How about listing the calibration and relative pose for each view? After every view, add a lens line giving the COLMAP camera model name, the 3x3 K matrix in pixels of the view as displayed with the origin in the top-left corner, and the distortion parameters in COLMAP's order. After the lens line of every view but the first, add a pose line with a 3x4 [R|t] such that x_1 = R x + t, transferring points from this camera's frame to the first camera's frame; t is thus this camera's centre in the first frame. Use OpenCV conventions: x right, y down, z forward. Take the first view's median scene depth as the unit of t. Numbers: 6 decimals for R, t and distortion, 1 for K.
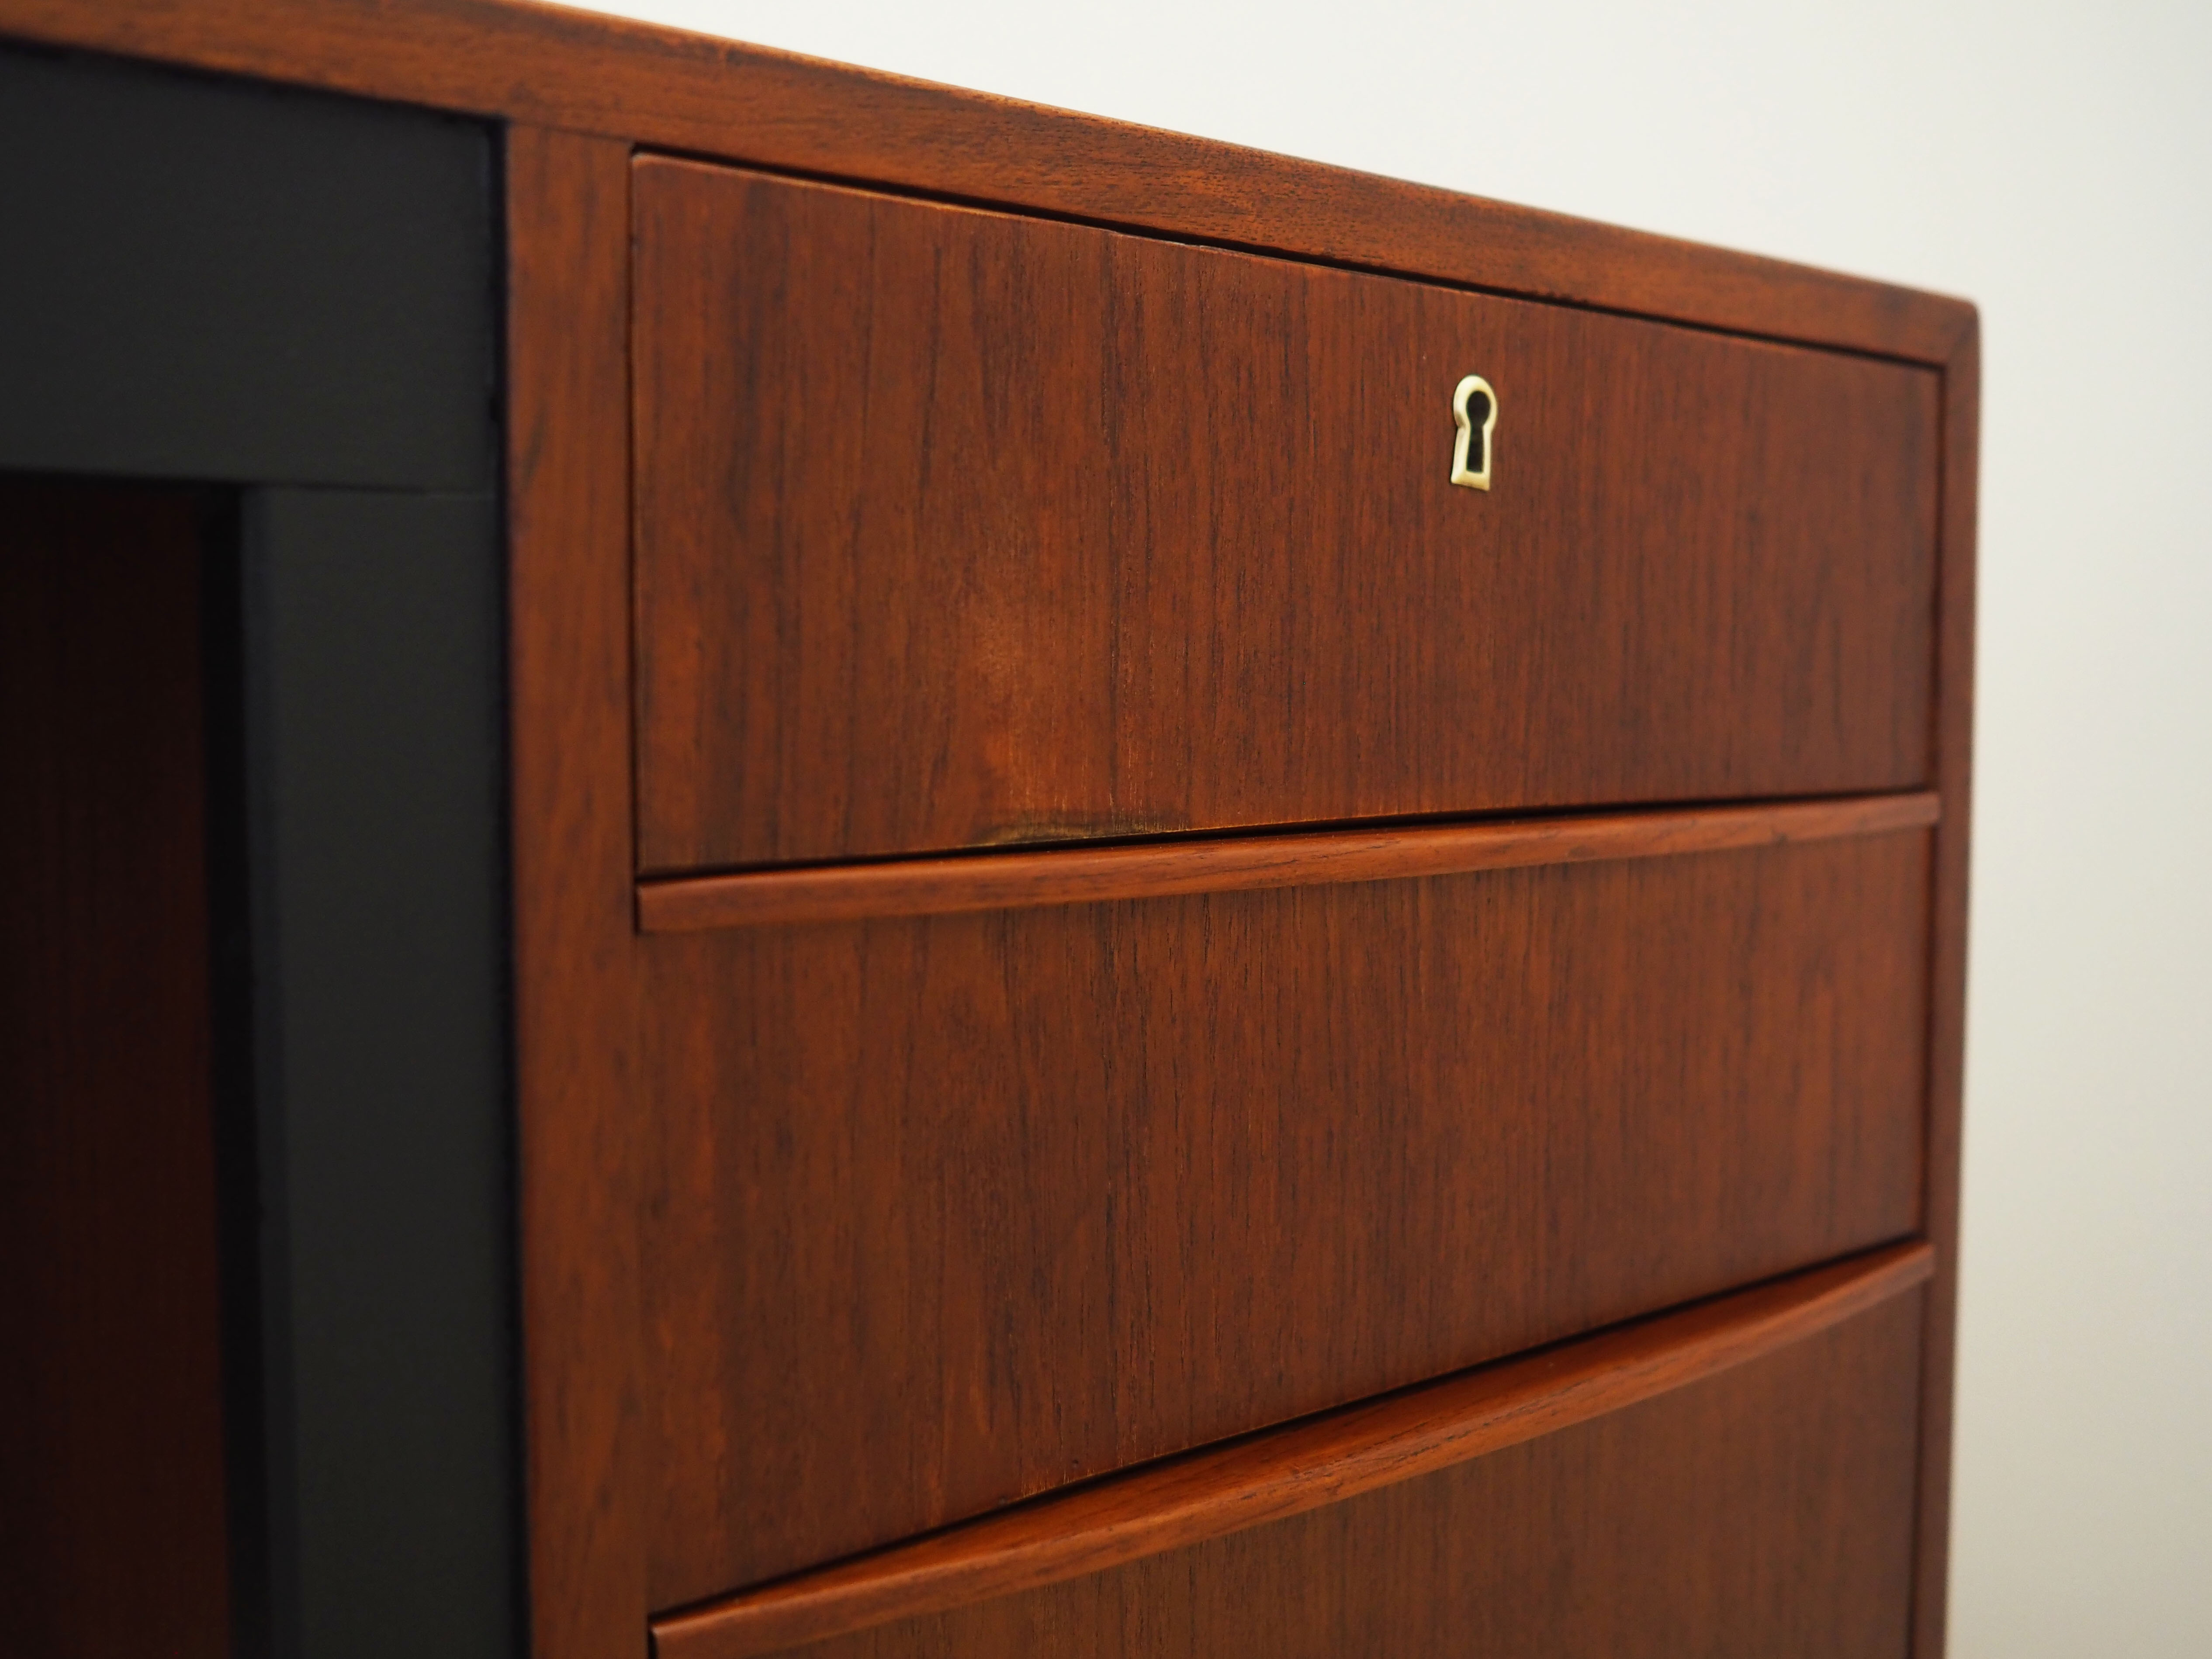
lens RADIAL K [[2335.8, 0, 1106.3], [0, 2335.8, 824.6], [0, 0, 1]] dist [-0.034088, 0.000000]
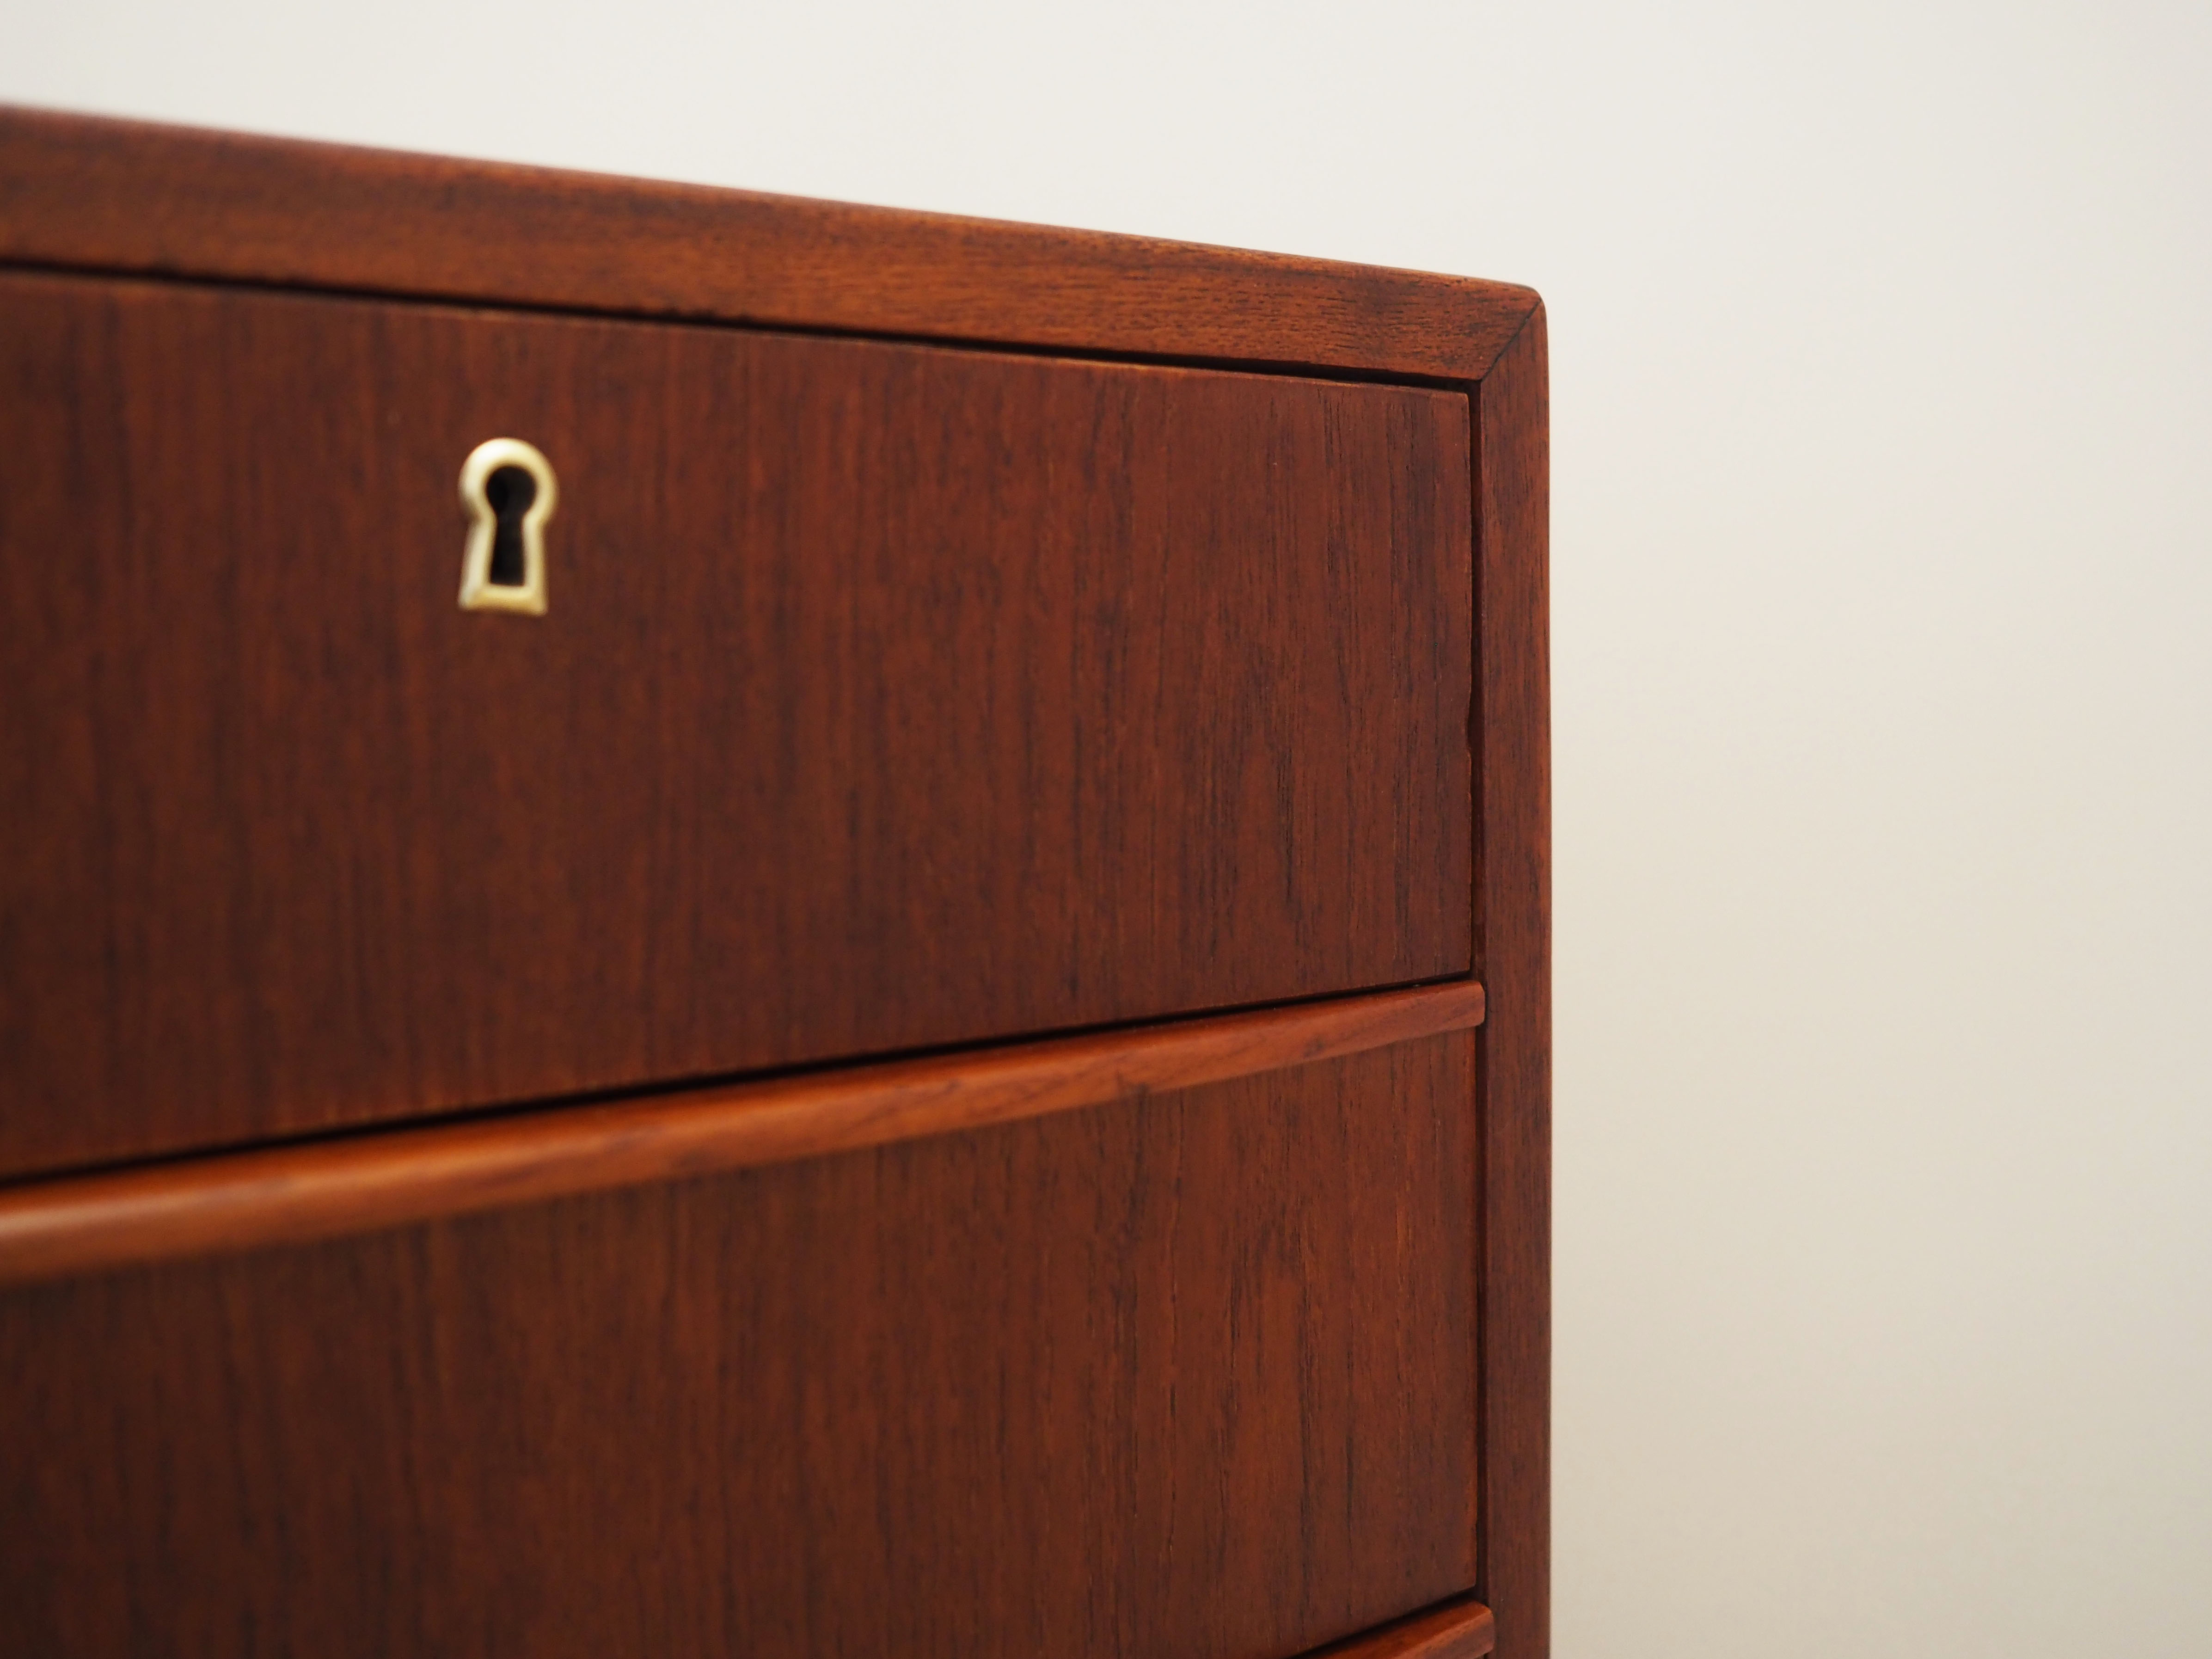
lens RADIAL K [[2336.3, 0, 1106.4], [0, 2336.3, 834.7], [0, 0, 1]] dist [-0.034088, 0.000000]
pose [[0.997993, -0.015910, -0.061287, 0.346022], [0.016397, 0.999838, 0.007452, -0.079638], [0.061159, -0.008442, 0.998092, 0.337850]]
